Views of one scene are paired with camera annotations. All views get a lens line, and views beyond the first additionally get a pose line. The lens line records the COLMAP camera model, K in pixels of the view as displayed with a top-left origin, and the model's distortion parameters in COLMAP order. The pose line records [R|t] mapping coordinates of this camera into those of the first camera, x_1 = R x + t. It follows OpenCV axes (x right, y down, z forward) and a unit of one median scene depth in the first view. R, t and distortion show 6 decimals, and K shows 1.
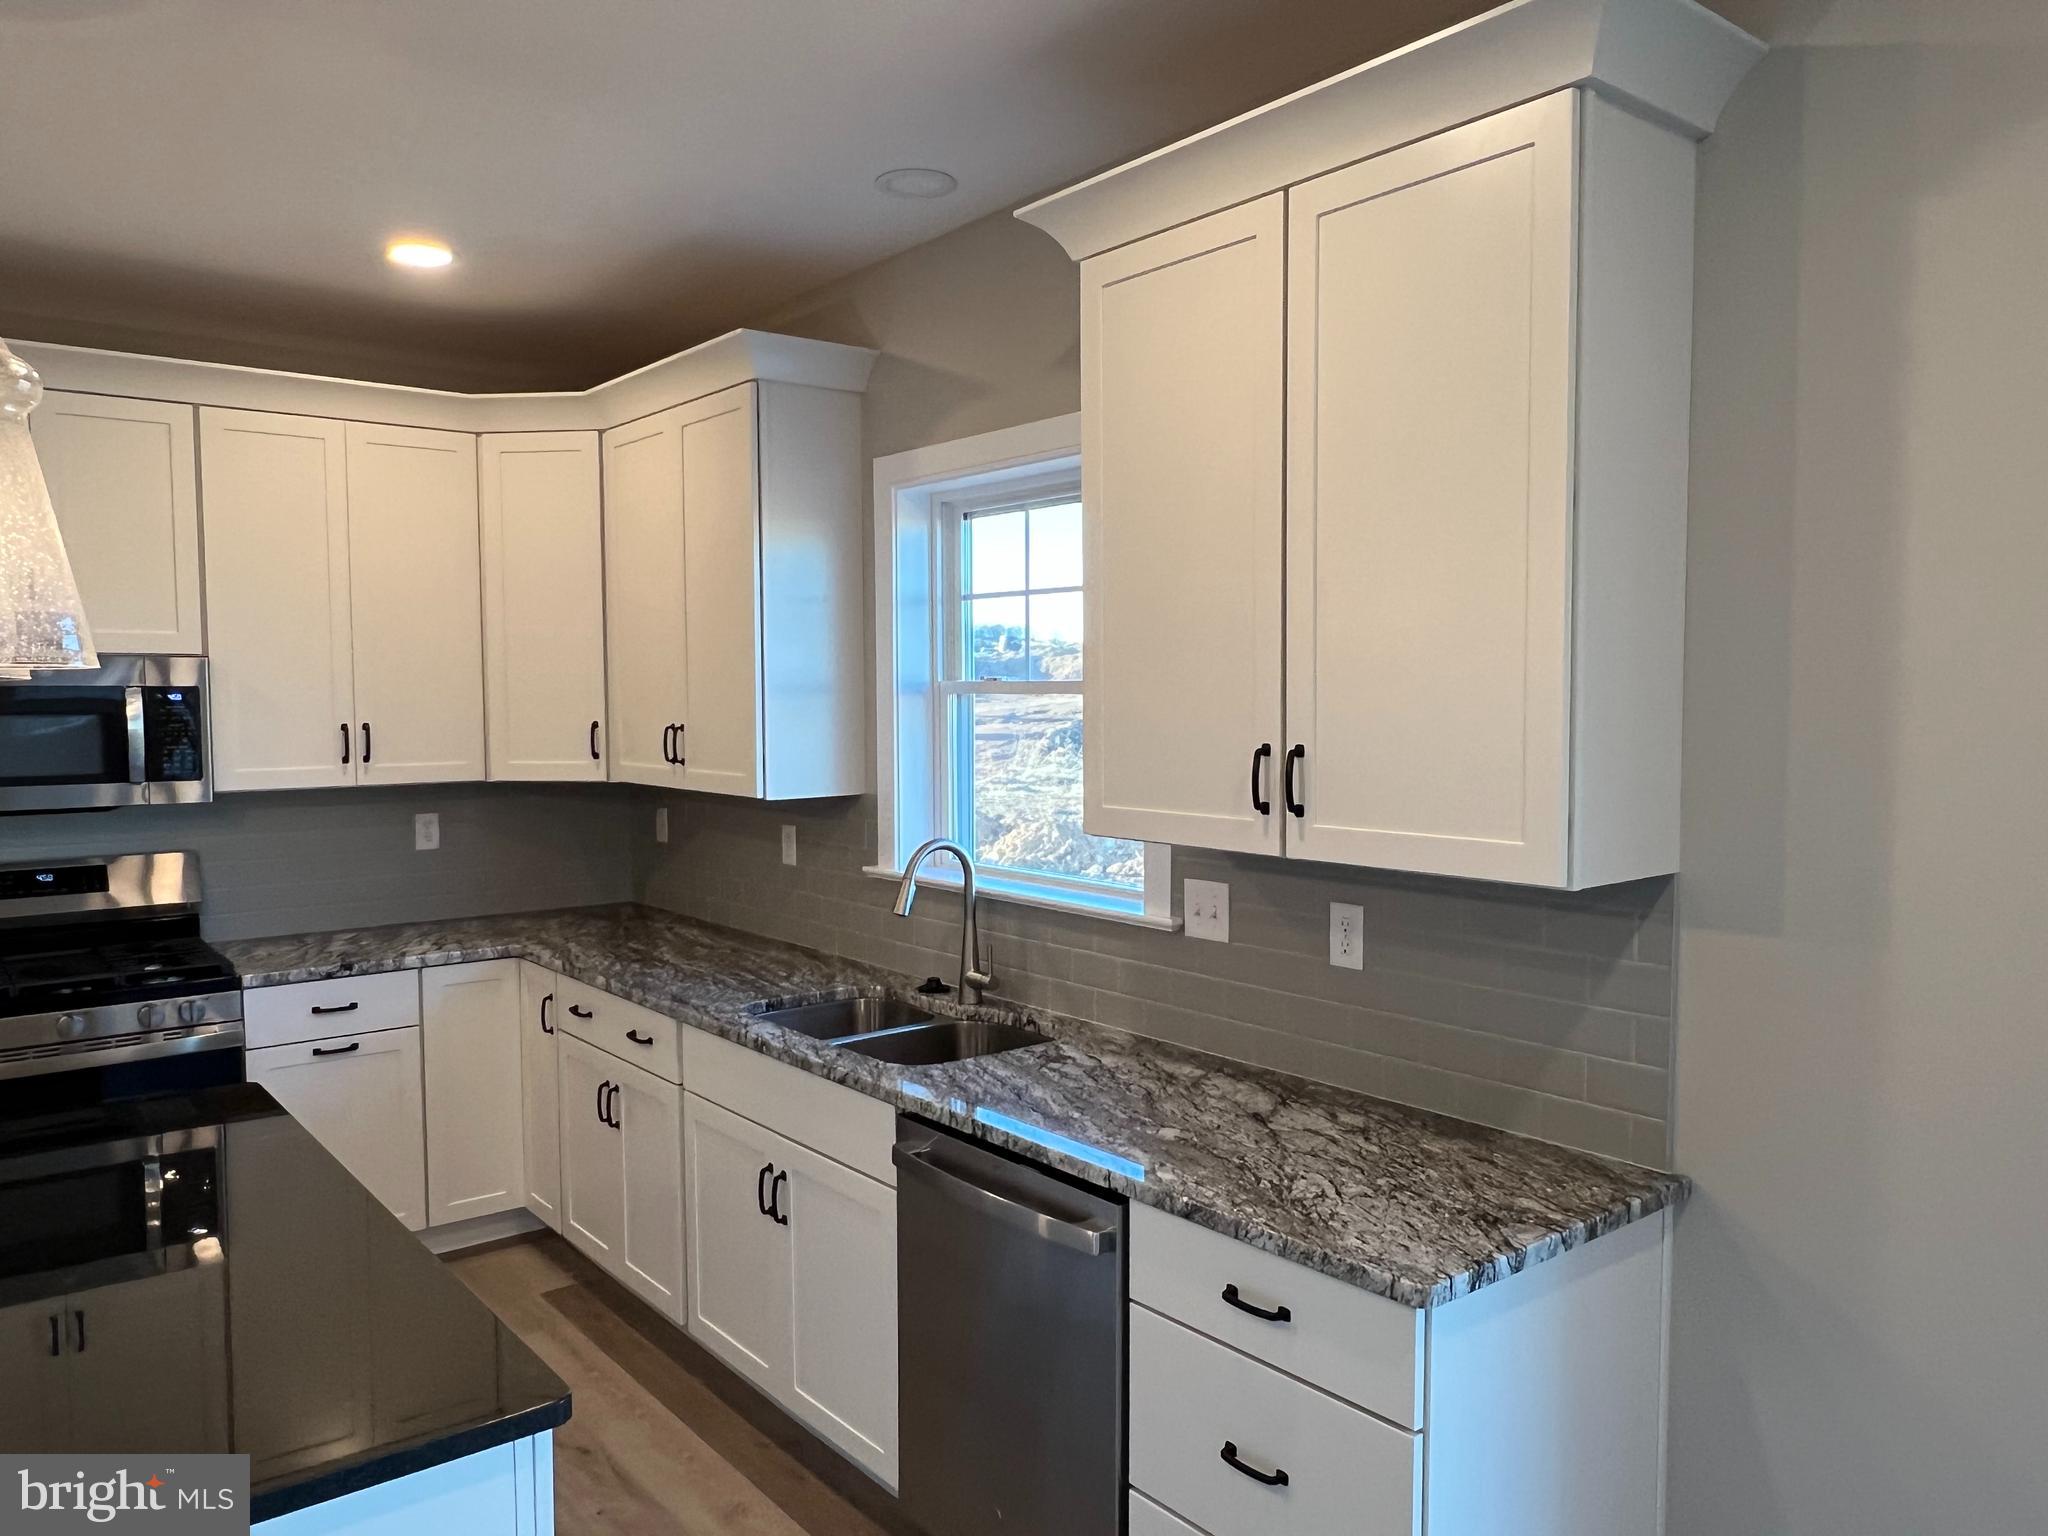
lens RADIAL K [[1459.9, 0, 1017.9], [0, 1459.9, 781.3], [0, 0, 1]] dist [0.003217, -0.001602]
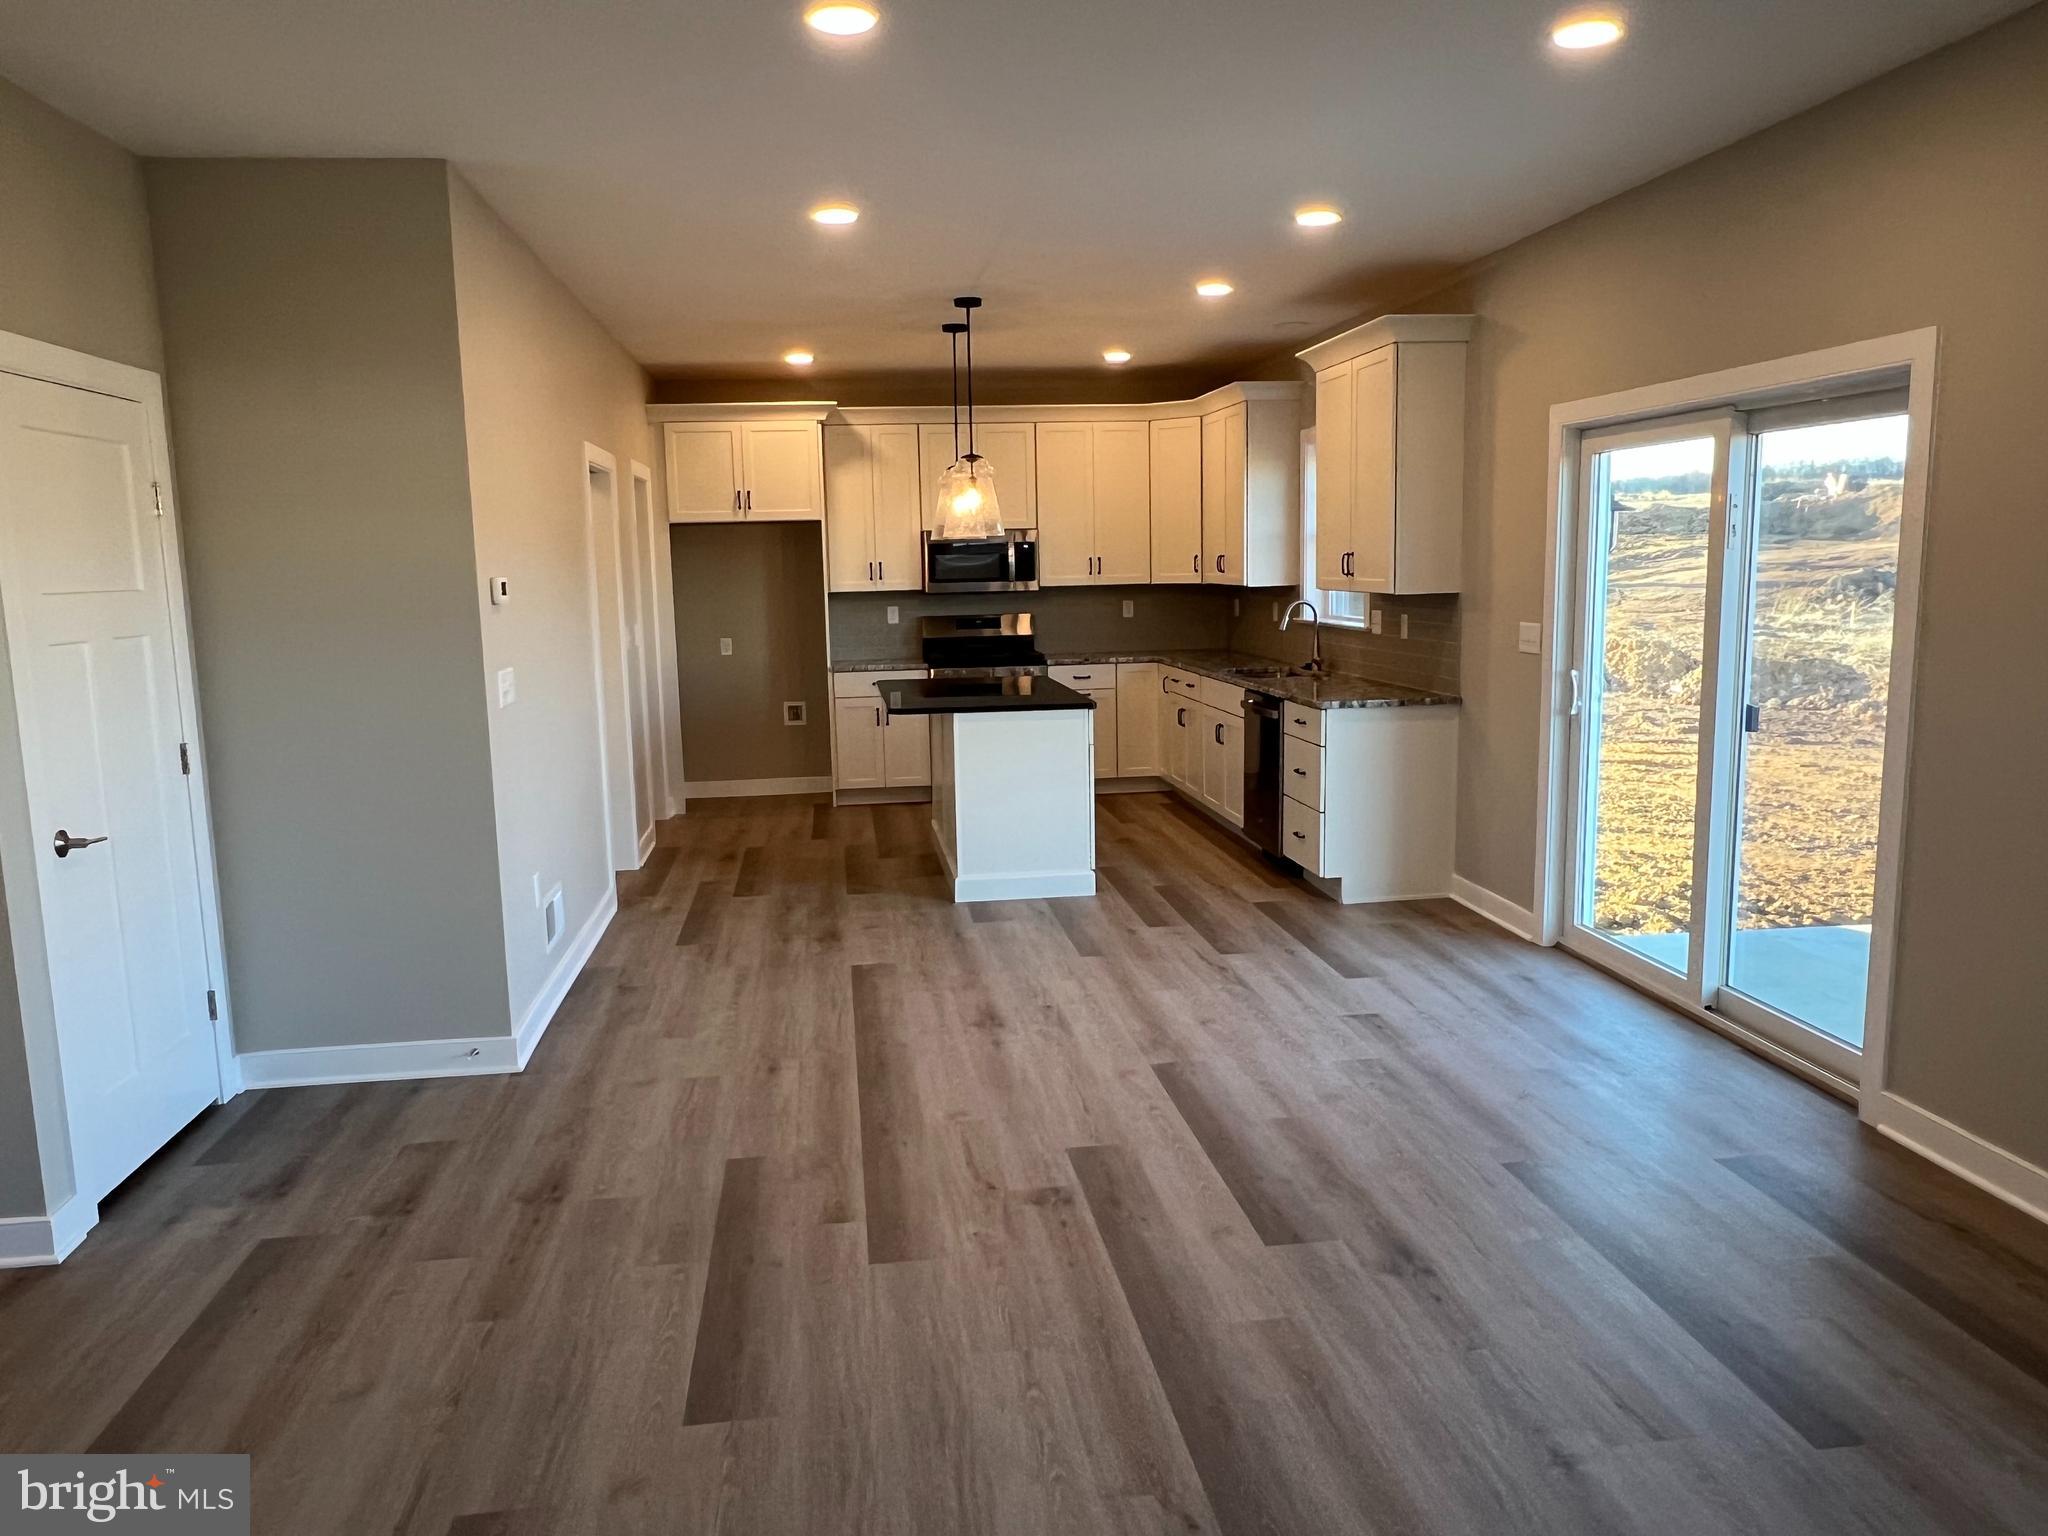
lens RADIAL K [[1459.9, 0, 1017.9], [0, 1459.9, 781.3], [0, 0, 1]] dist [0.003217, -0.001602]
pose [[0.858134, 0.063221, -0.509519, 0.604817], [-0.012959, 0.994741, 0.101602, 0.076796], [0.513263, -0.080585, 0.854440, -0.998243]]
